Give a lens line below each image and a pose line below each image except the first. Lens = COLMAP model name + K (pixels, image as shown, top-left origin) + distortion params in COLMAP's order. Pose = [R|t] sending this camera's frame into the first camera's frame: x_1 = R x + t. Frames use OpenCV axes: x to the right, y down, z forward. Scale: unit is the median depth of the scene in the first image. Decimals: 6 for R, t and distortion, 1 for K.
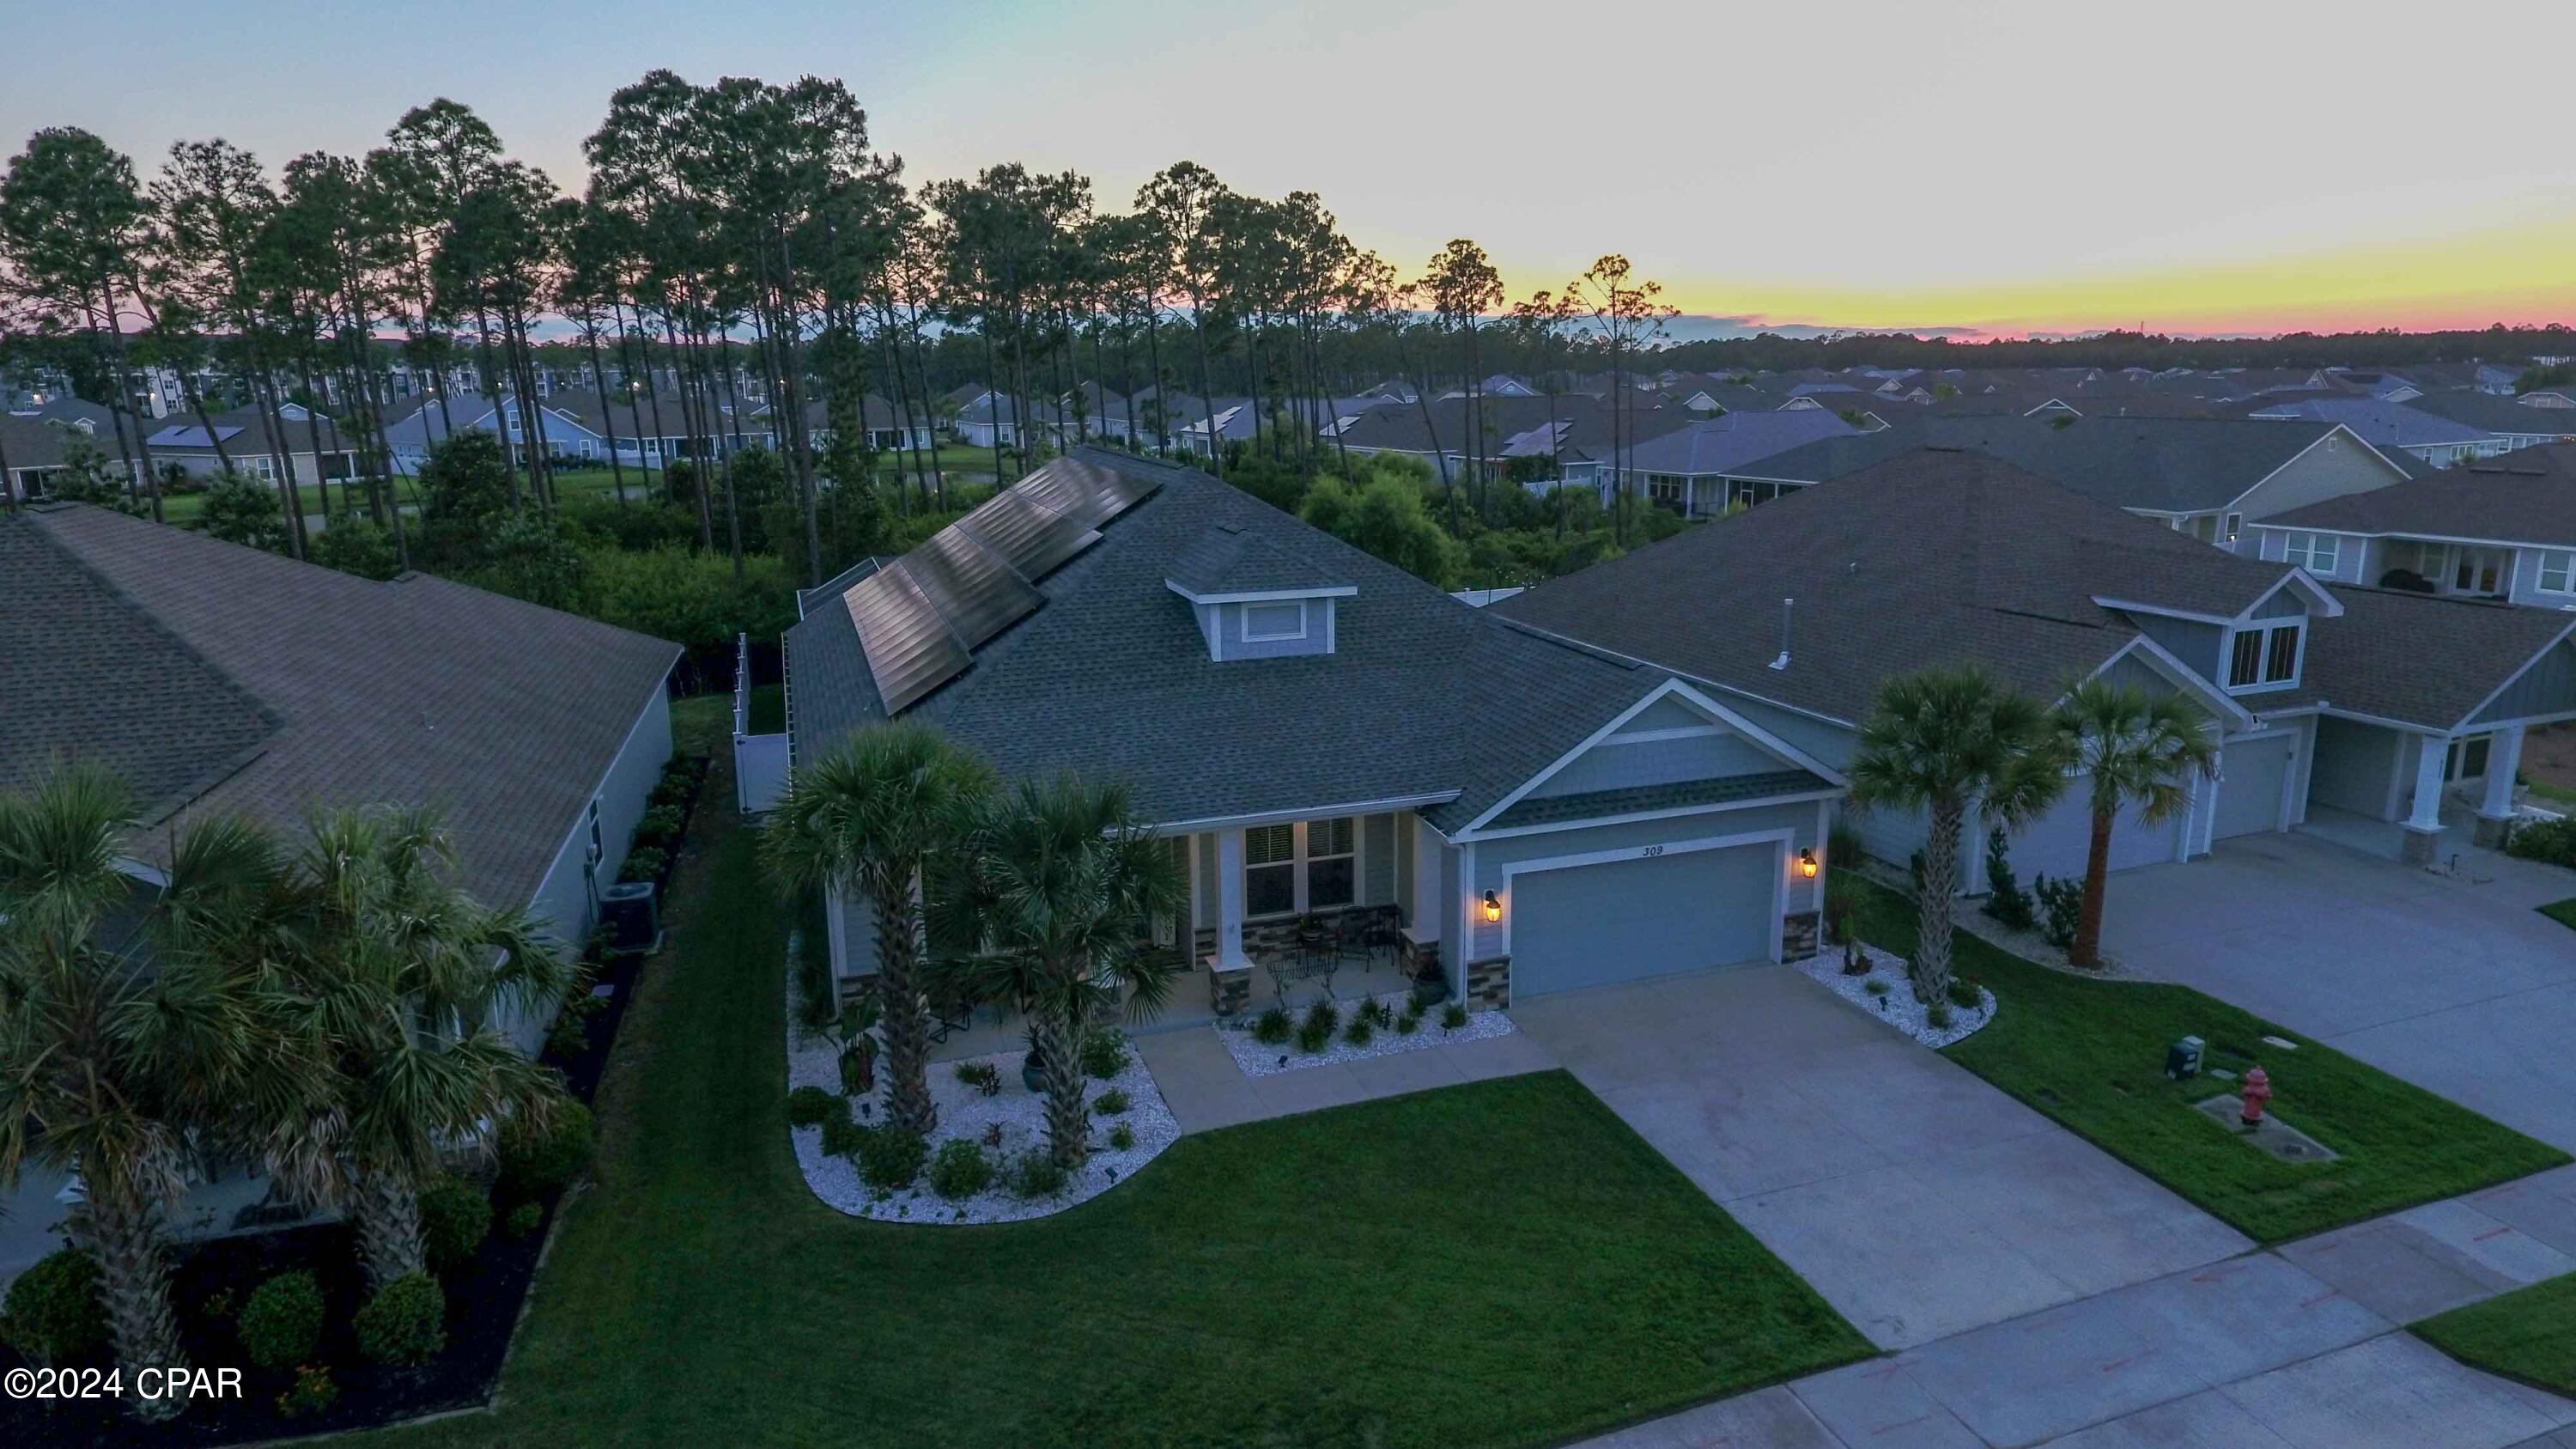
lens RADIAL K [[1477.3, 0, 1292.2], [0, 1477.3, 716.3], [0, 0, 1]] dist [0.003994, -0.000870]
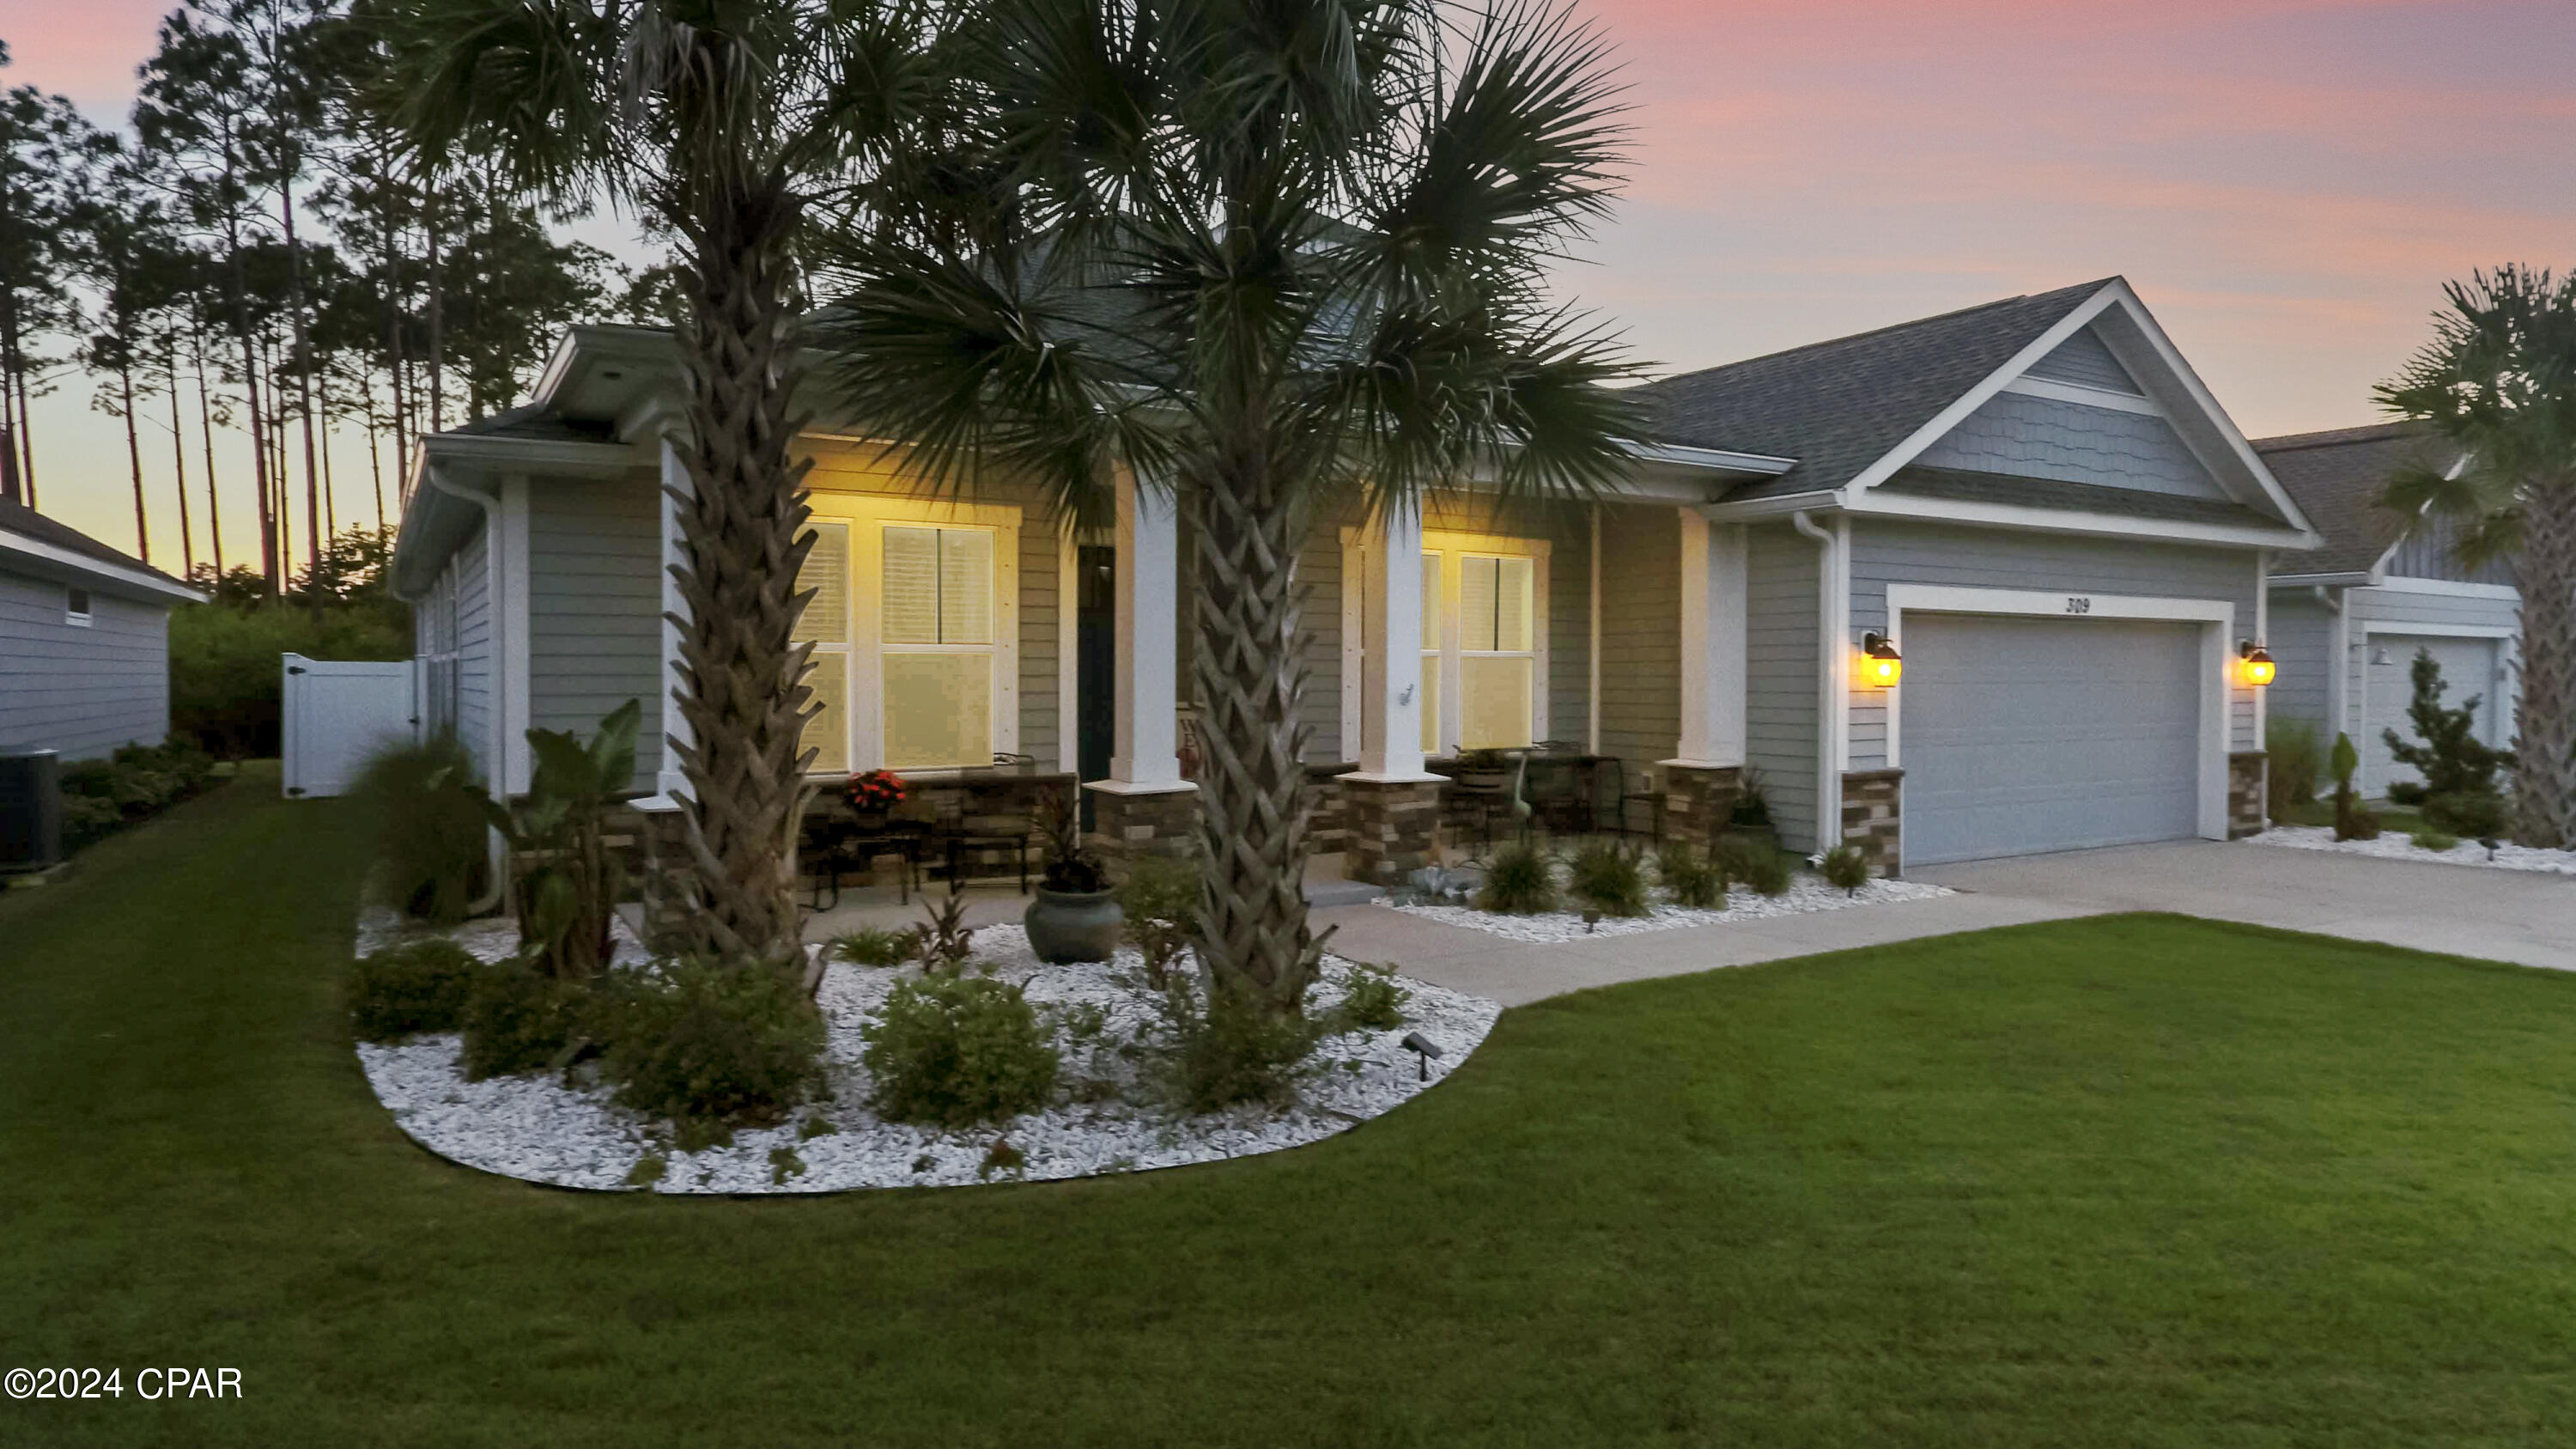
lens RADIAL K [[1477.3, 0, 1290.6], [0, 1477.3, 730.4], [0, 0, 1]] dist [0.003994, -0.000870]
pose [[0.975537, 0.005102, 0.219774, -0.210163], [0.039167, 0.979702, -0.196596, 0.283705], [-0.216316, 0.200394, 0.955536, 0.630188]]
